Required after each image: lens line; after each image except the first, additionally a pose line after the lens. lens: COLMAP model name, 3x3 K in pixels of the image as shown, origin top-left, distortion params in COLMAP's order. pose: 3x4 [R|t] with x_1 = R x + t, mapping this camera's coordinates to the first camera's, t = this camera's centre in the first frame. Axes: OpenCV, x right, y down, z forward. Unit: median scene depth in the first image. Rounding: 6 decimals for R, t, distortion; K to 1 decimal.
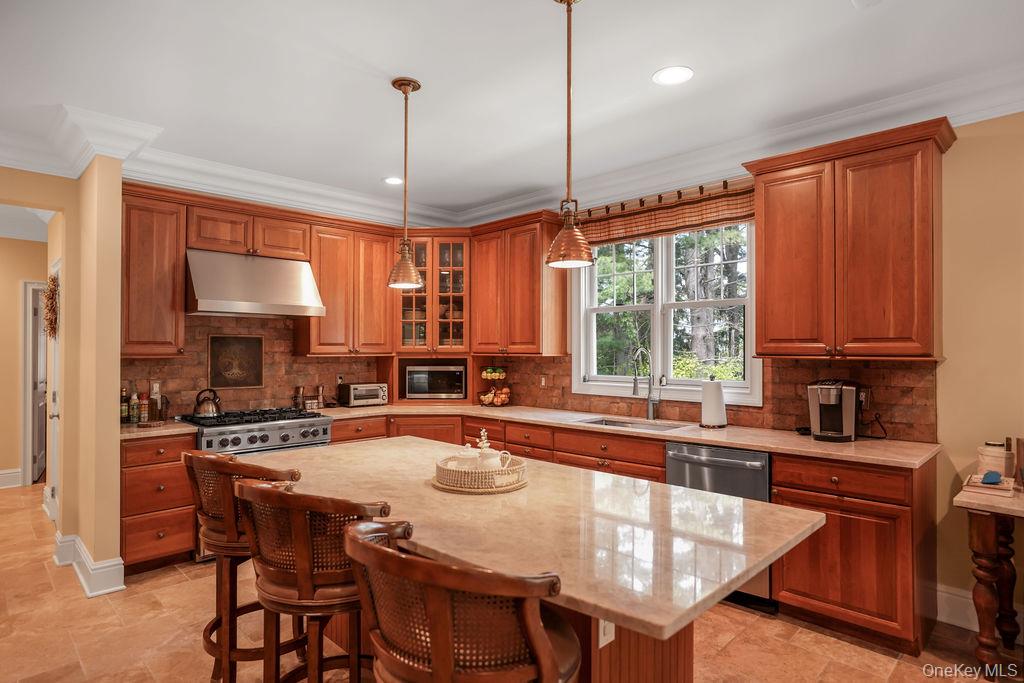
lens RADIAL K [[570.7, 0, 510.5], [0, 570.7, 340.0], [0, 0, 1]] dist [-0.008163, 0.002379]
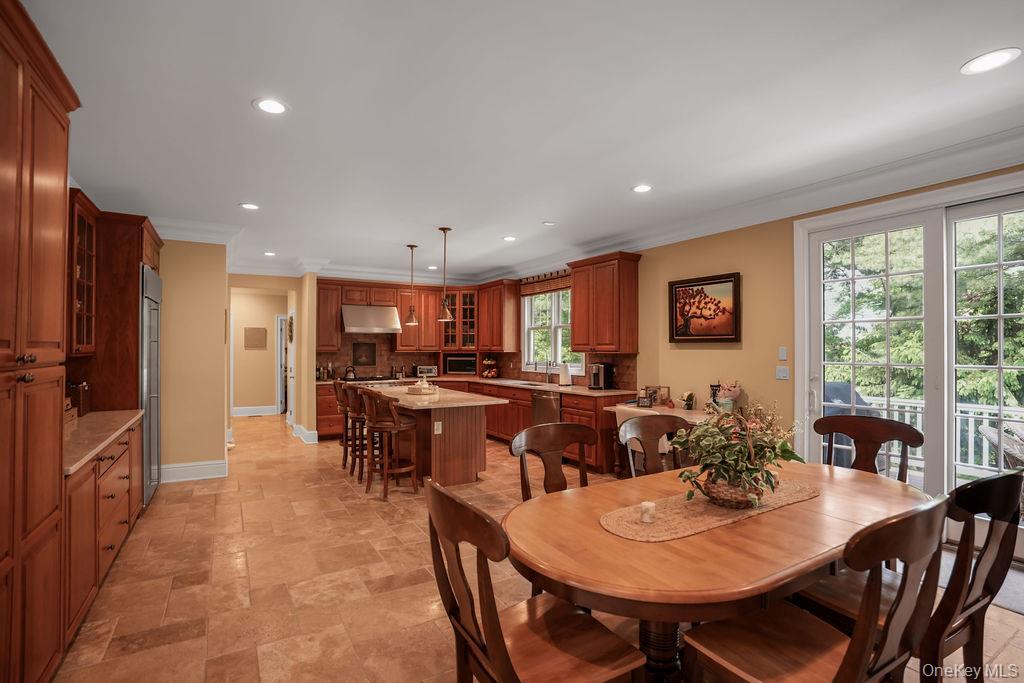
lens RADIAL K [[478.2, 0, 511.5], [0, 478.2, 345.3], [0, 0, 1]] dist [-0.026489, 0.004159]
pose [[0.974175, -0.000849, -0.225795, 0.452815], [0.002501, 0.999972, 0.007026, -0.007080], [0.225783, -0.007410, 0.974150, -0.610754]]
